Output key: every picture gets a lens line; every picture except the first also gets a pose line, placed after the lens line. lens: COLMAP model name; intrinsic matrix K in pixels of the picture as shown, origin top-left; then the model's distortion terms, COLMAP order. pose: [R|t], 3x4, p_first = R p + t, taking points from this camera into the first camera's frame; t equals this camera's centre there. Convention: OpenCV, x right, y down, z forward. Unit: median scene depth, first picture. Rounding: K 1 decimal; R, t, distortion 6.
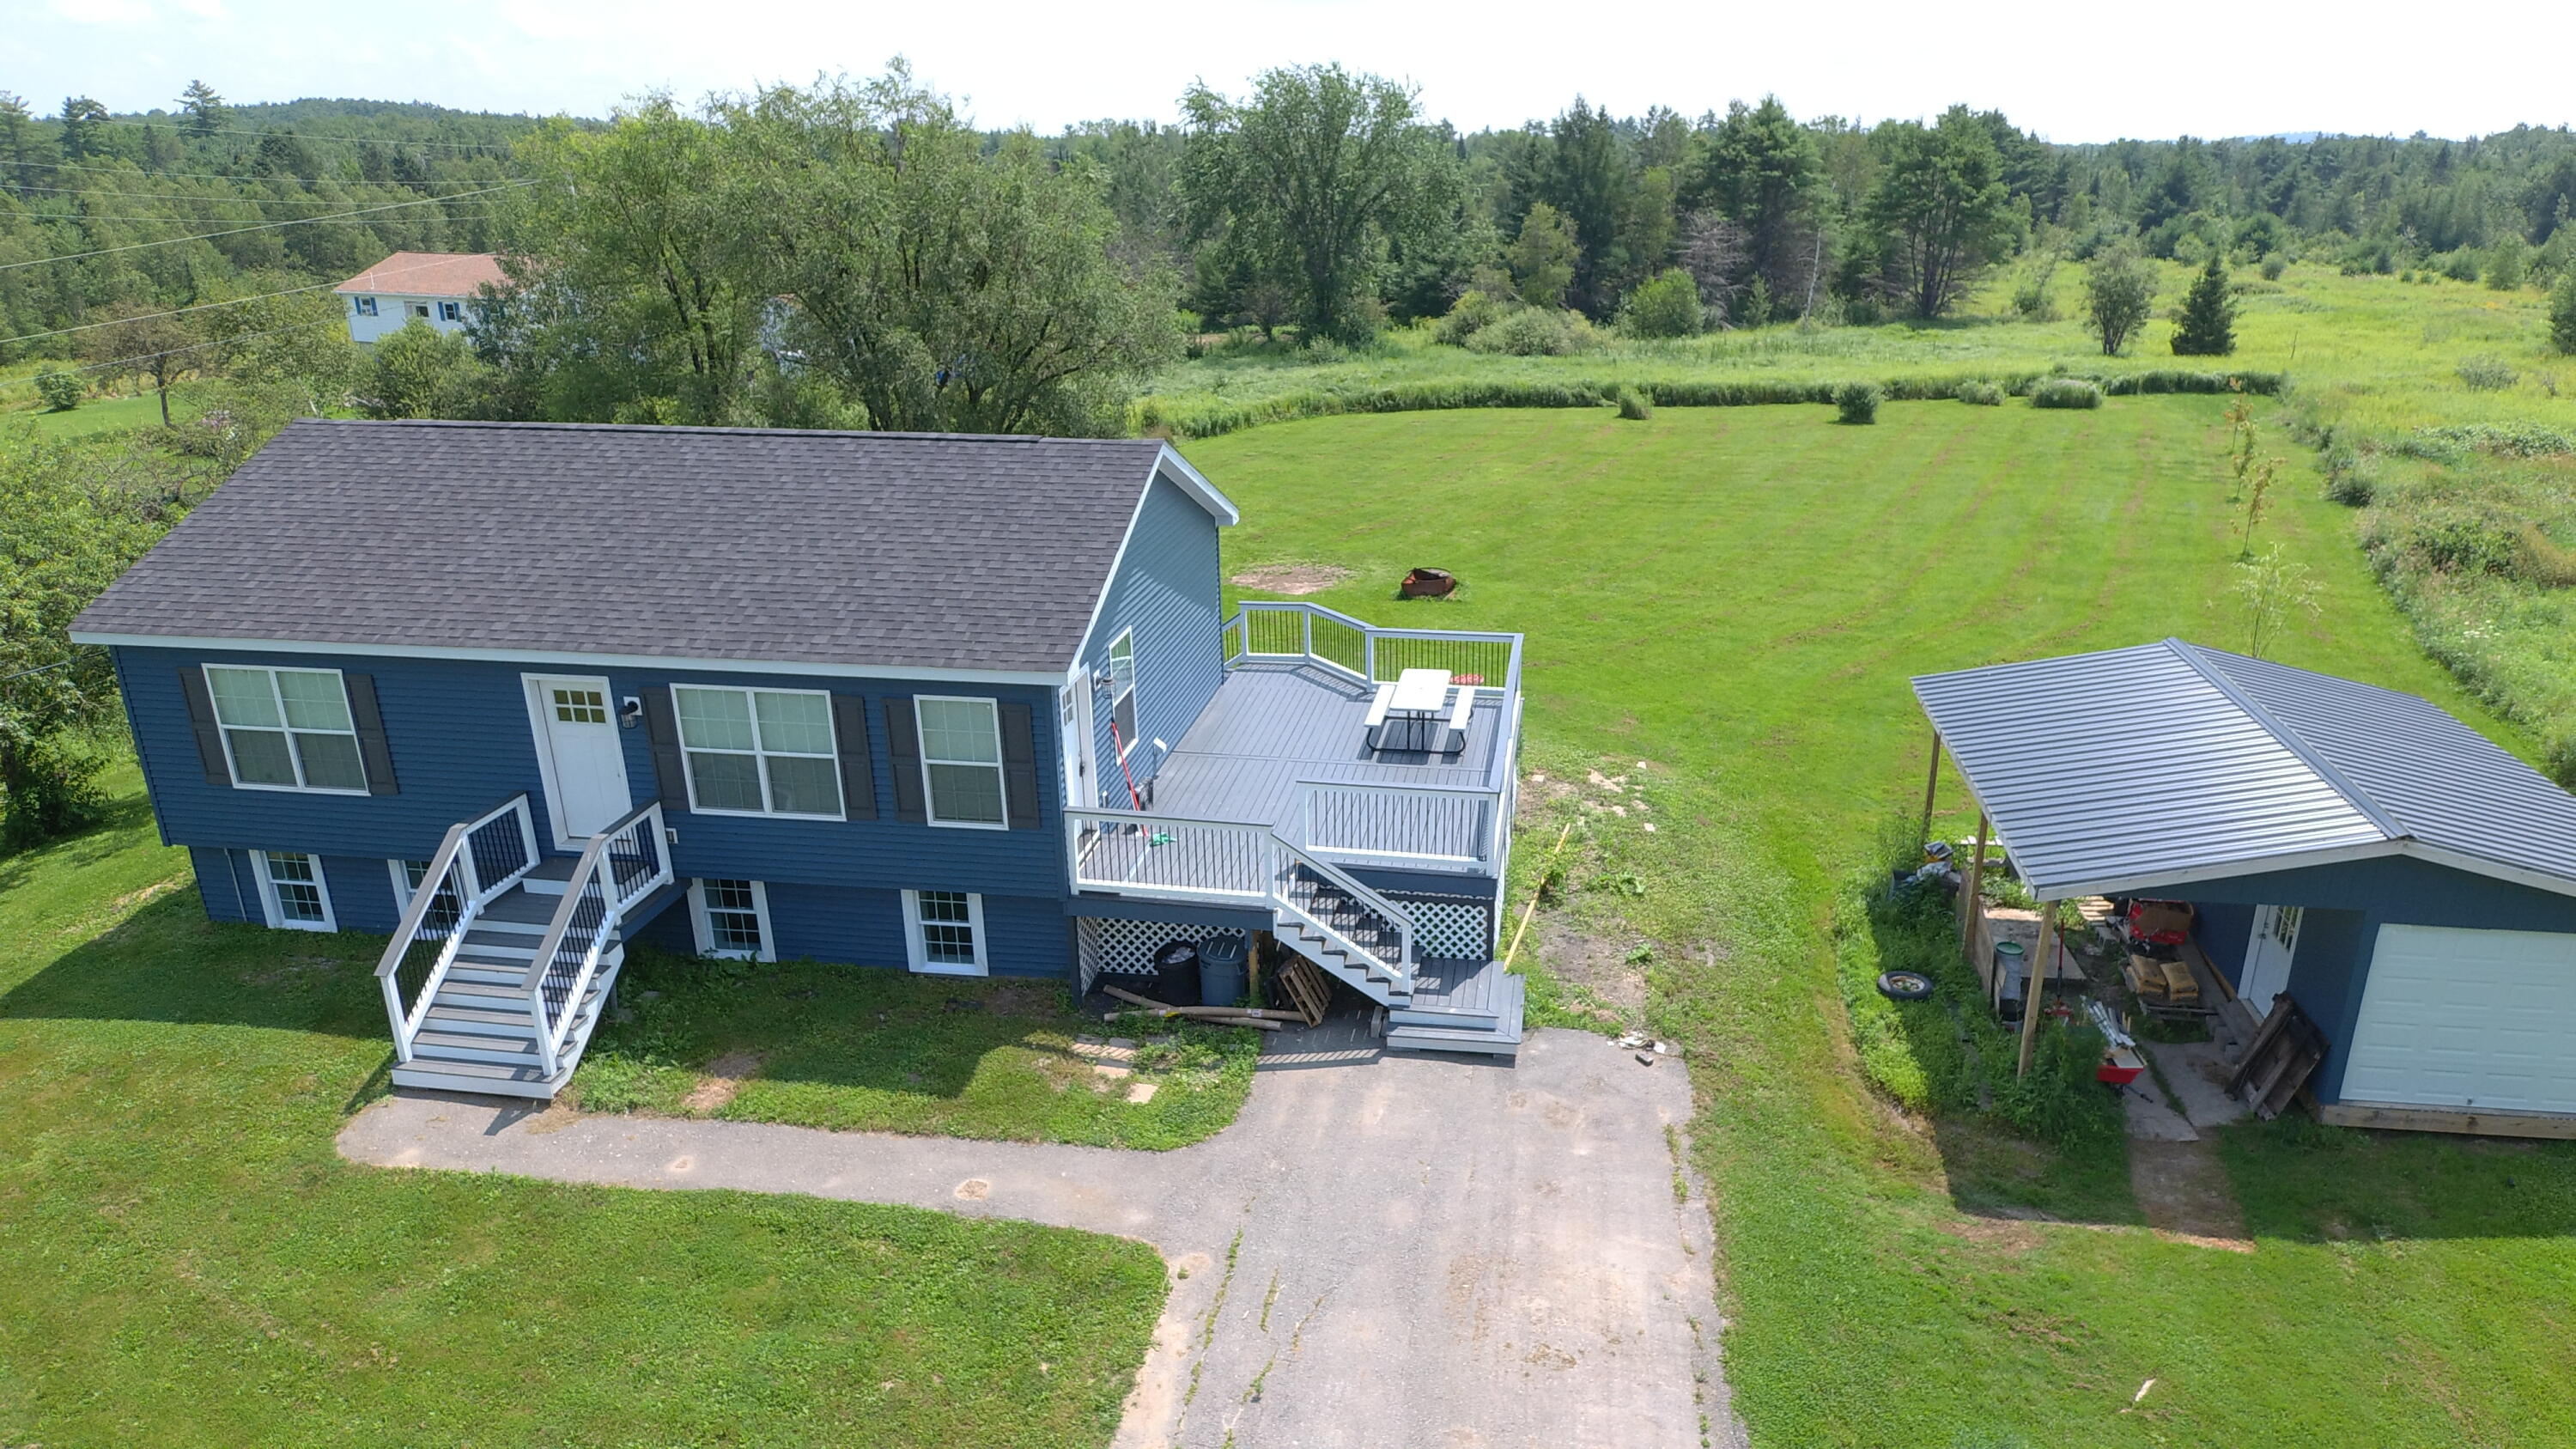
lens RADIAL K [[1535.3, 0, 1364.4], [0, 1535.3, 746.7], [0, 0, 1]] dist [0.104093, -0.141391]
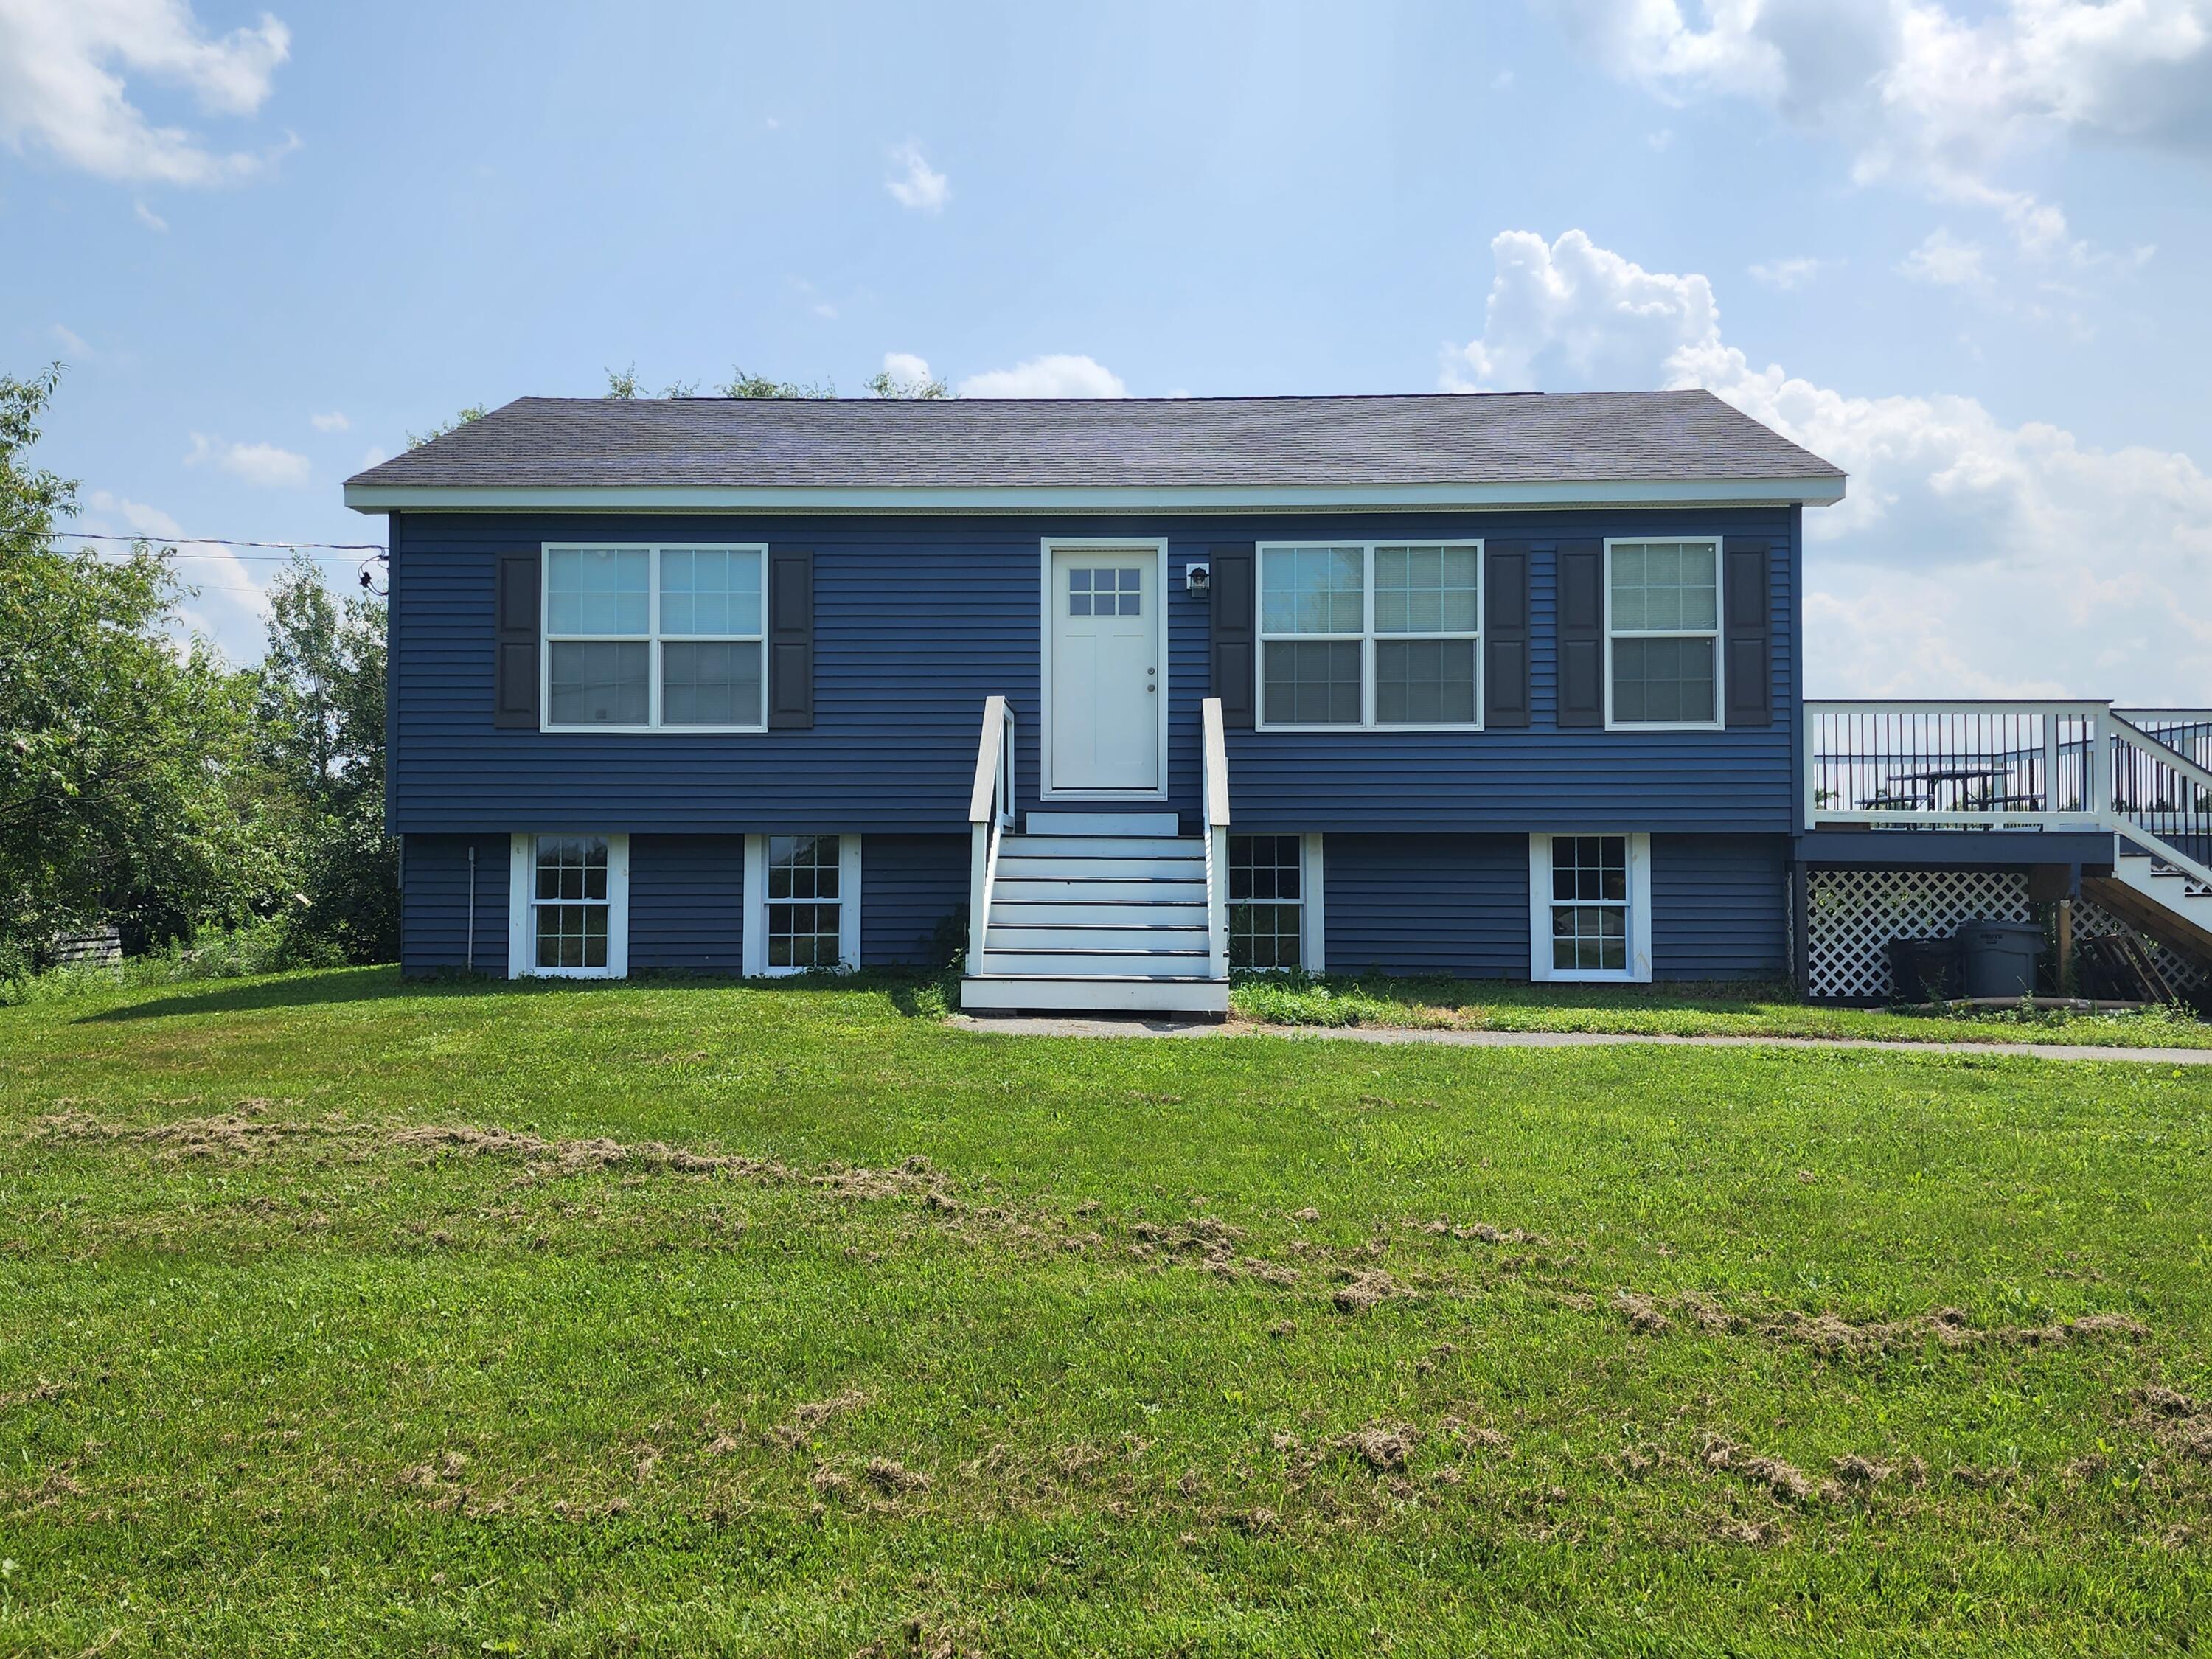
lens RADIAL K [[1377.9, 0, 1144.9], [0, 1377.9, 755.5], [0, 0, 1]] dist [0.123273, -0.121855]
pose [[0.993908, 0.009927, 0.109762, -0.264768], [0.034434, 0.918106, -0.394837, 0.144661], [-0.104692, 0.396211, 0.912171, 0.207021]]
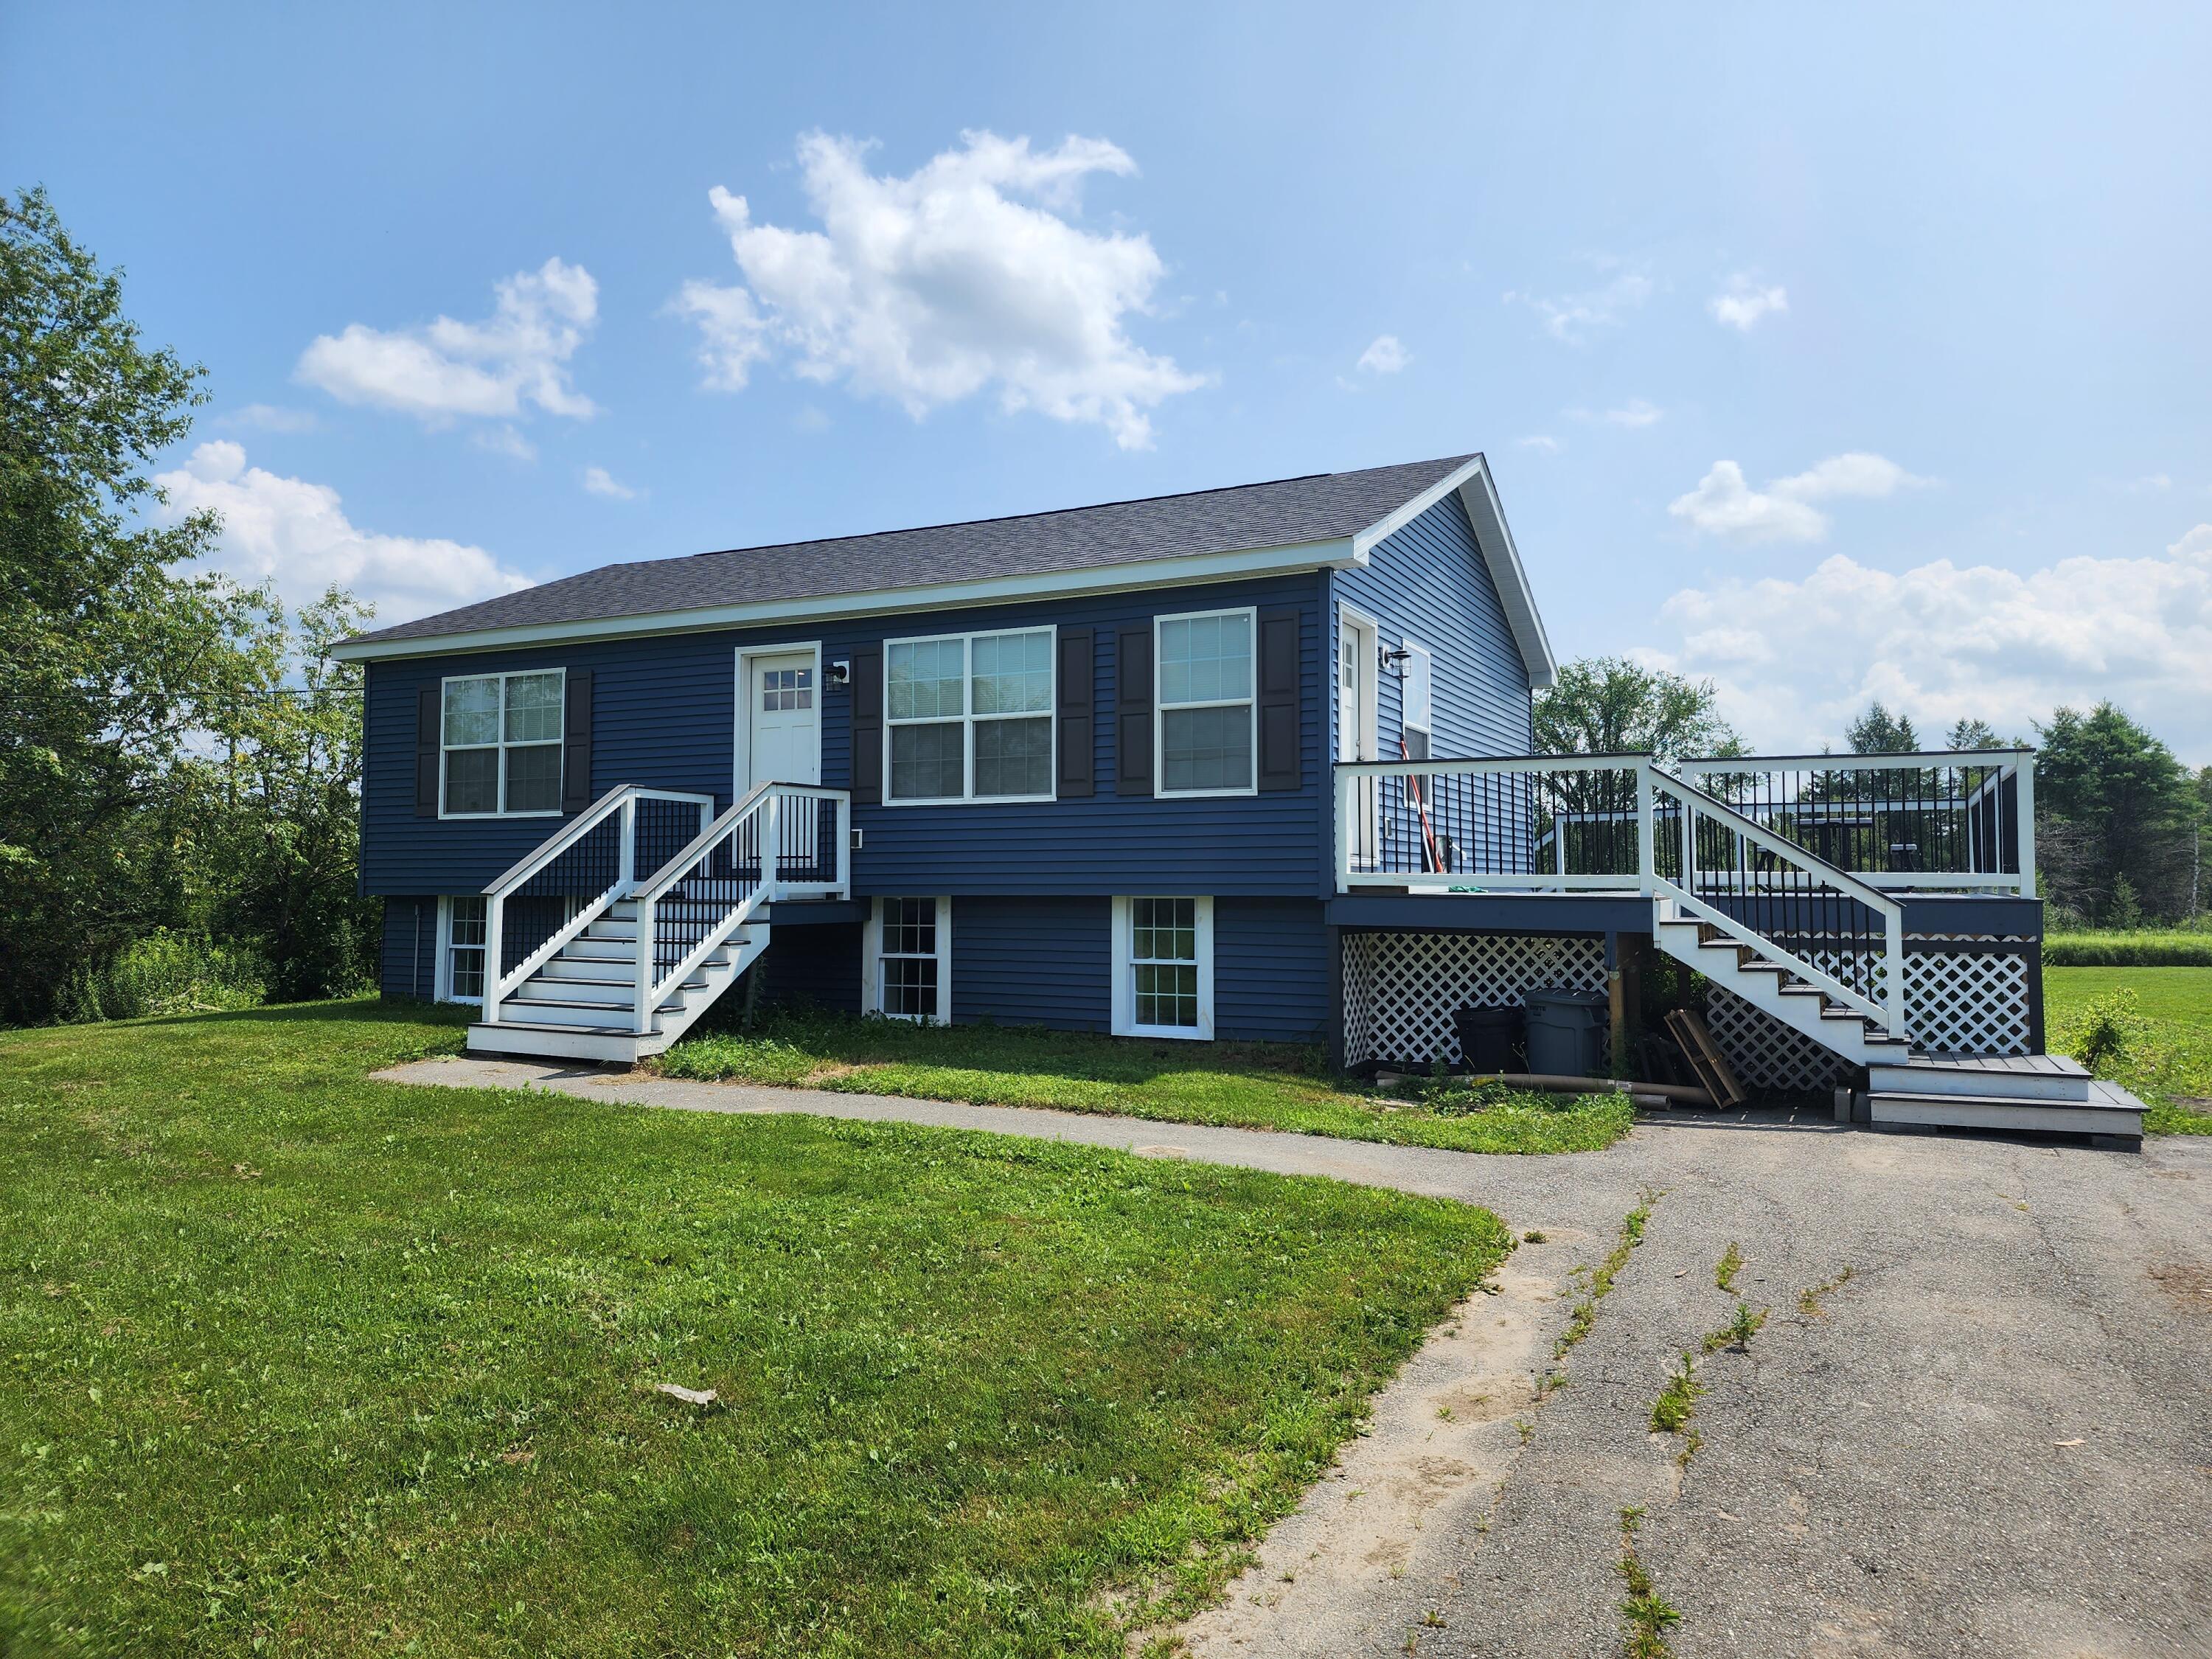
lens RADIAL K [[1468.9, 0, 1126.2], [0, 1468.9, 813.6], [0, 0, 1]] dist [0.140225, -0.158103]
pose [[0.948843, -0.011758, -0.315529, -0.032563], [-0.114266, 0.918788, -0.377851, 0.155006], [0.294347, 0.394576, 0.870442, 0.176399]]
